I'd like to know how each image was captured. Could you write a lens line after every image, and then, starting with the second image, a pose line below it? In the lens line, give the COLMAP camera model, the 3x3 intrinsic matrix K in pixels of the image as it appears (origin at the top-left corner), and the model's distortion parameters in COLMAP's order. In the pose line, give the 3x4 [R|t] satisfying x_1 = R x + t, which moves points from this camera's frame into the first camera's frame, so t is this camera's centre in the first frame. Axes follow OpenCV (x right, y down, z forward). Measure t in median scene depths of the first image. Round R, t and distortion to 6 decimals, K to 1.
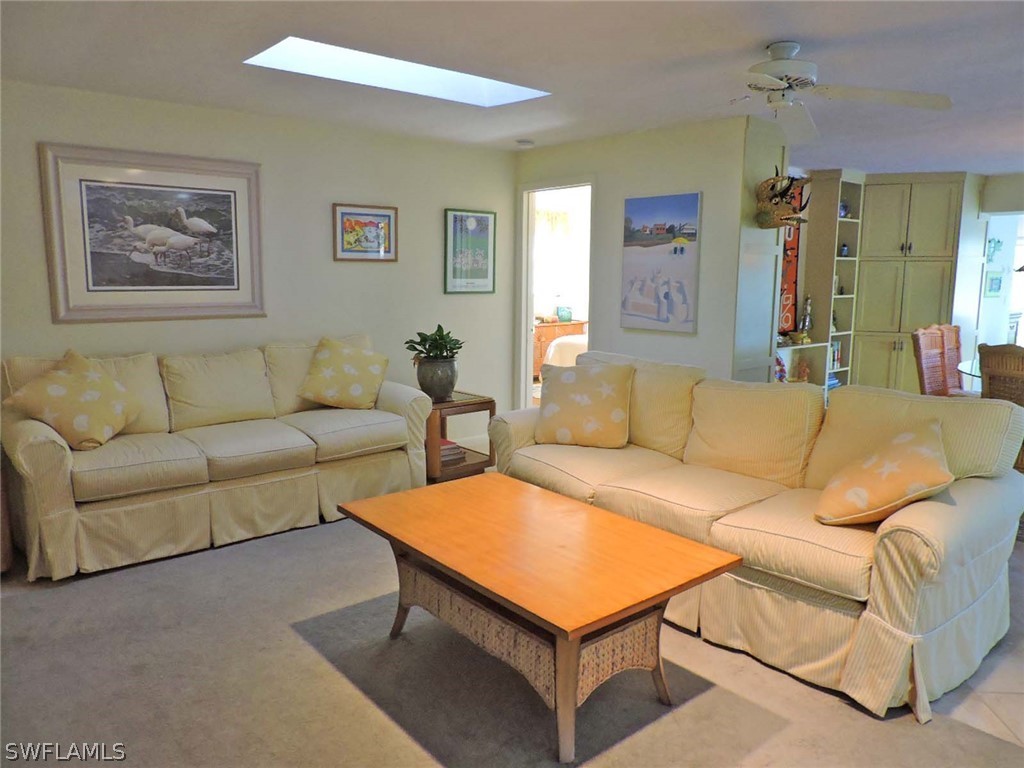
lens RADIAL K [[727.3, 0, 509.6], [0, 727.3, 384.4], [0, 0, 1]] dist [-0.019055, 0.001034]
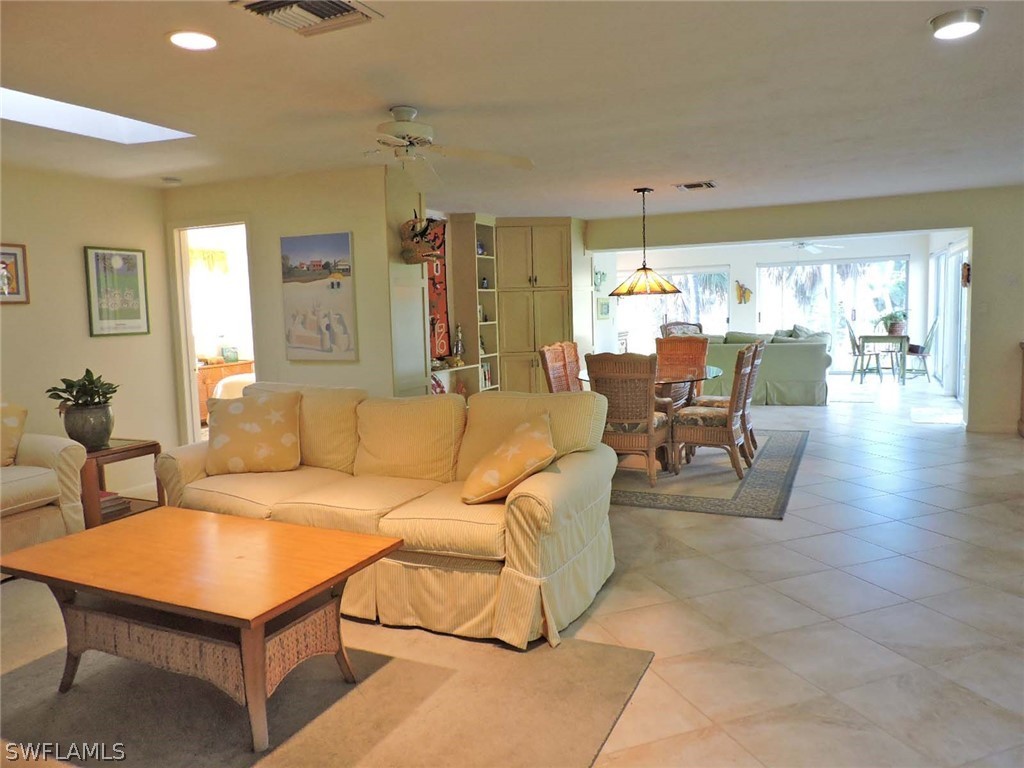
lens RADIAL K [[727.3, 0, 509.6], [0, 727.3, 384.4], [0, 0, 1]] dist [-0.019055, 0.001034]
pose [[0.902947, -0.075549, 0.423059, -0.001210], [0.097408, 0.994785, -0.030254, 0.026214], [-0.418567, 0.068527, 0.905597, -0.096646]]
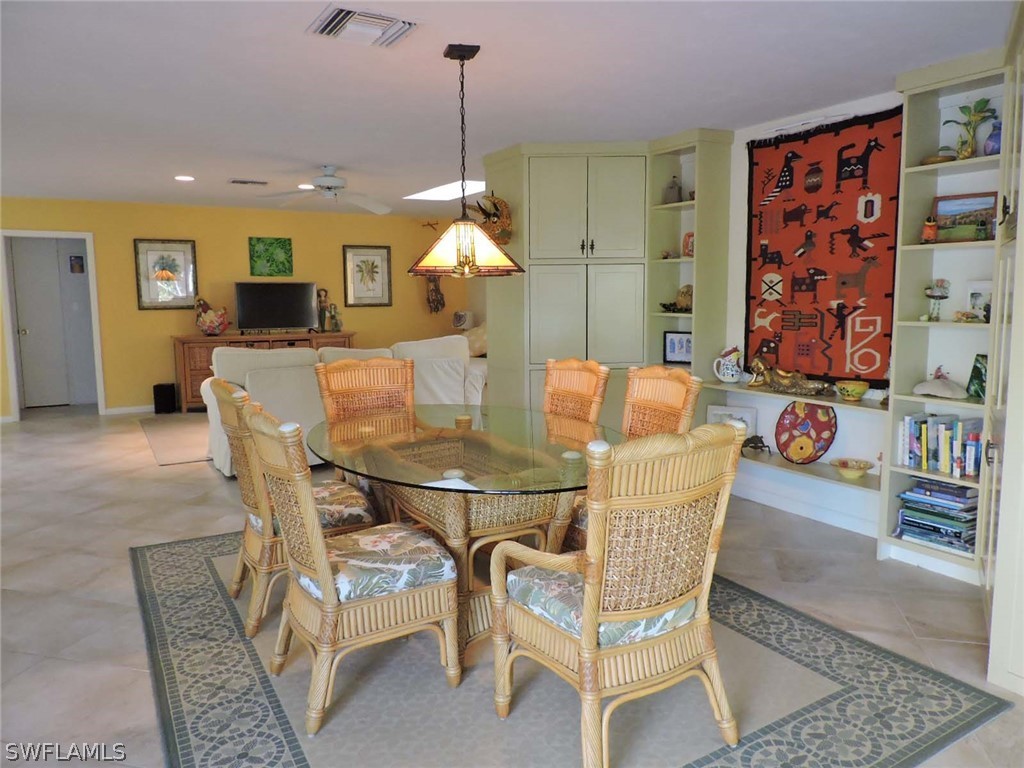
lens RADIAL K [[727.3, 0, 509.6], [0, 727.3, 384.4], [0, 0, 1]] dist [-0.019055, 0.001034]
pose [[-0.148645, 0.114892, -0.982194, 1.962023], [-0.142033, 0.980449, 0.136183, -0.212964], [0.978638, 0.159747, -0.129420, 1.579772]]
